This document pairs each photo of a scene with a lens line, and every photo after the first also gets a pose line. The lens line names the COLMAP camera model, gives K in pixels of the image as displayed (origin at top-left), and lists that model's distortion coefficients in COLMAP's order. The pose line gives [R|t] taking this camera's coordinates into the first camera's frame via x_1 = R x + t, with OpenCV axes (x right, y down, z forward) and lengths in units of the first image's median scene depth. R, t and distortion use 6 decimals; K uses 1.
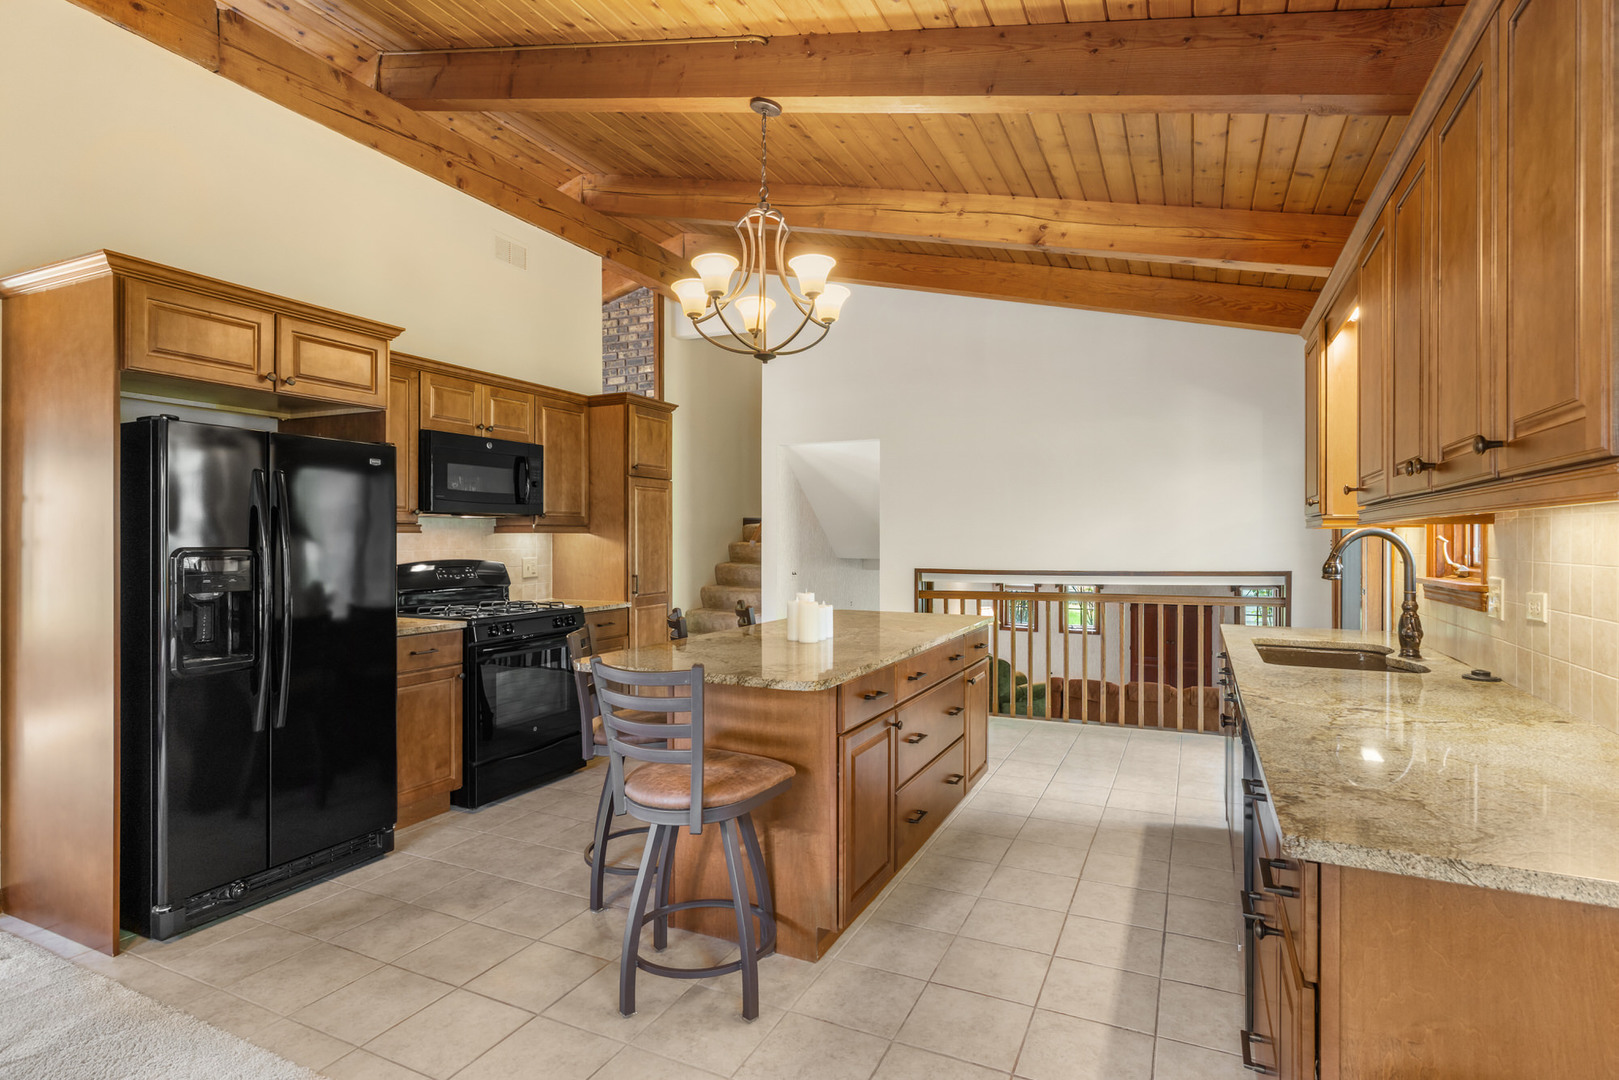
lens RADIAL K [[807.3, 0, 809.5], [0, 807.3, 540.0], [0, 0, 1]] dist [-0.002686, 0.008849]
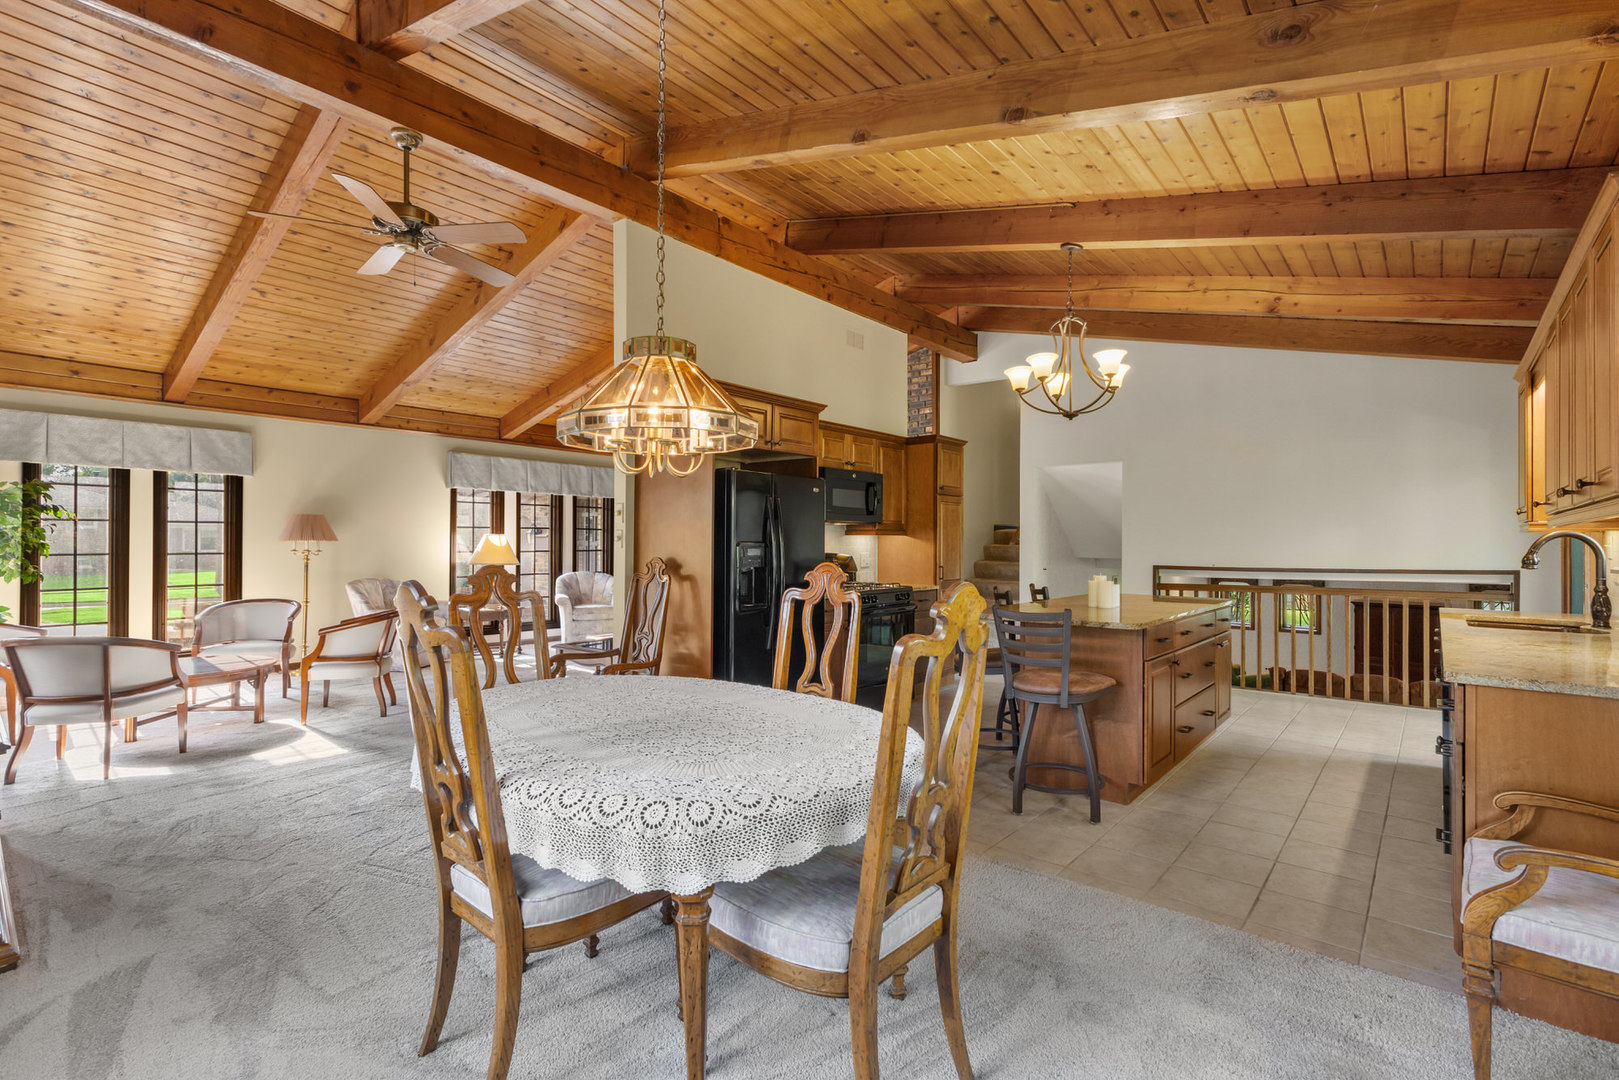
lens RADIAL K [[738.7, 0, 806.9], [0, 738.7, 537.5], [0, 0, 1]] dist [0.001437, 0.004212]
pose [[0.967124, 0.003762, -0.254276, -0.146532], [-0.006485, 0.999930, -0.009873, 0.011063], [0.254221, 0.011197, 0.967081, -0.356396]]
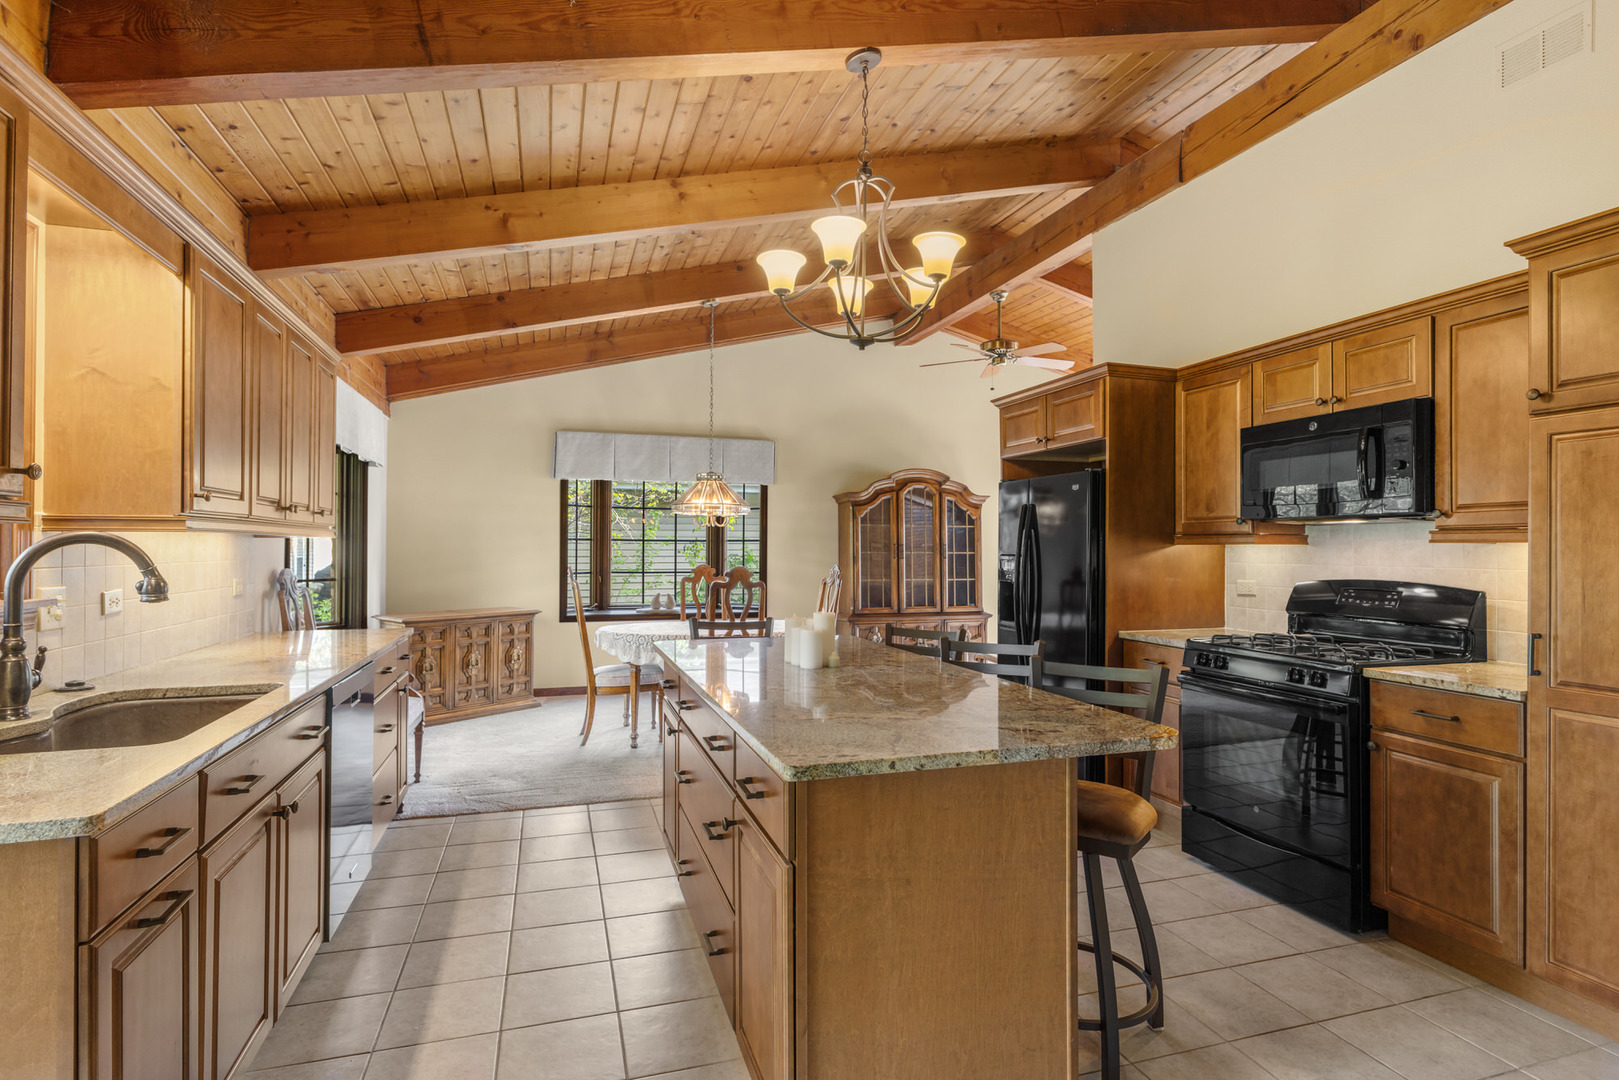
lens RADIAL K [[814.4, 0, 809.5], [0, 814.4, 540.0], [0, 0, 1]] dist [-0.000028, -0.000058]
pose [[-0.726346, -0.011714, -0.687230, 0.492295], [-0.009055, 0.999931, -0.007474, -0.002660], [0.687270, 0.000794, -0.726402, 1.325442]]
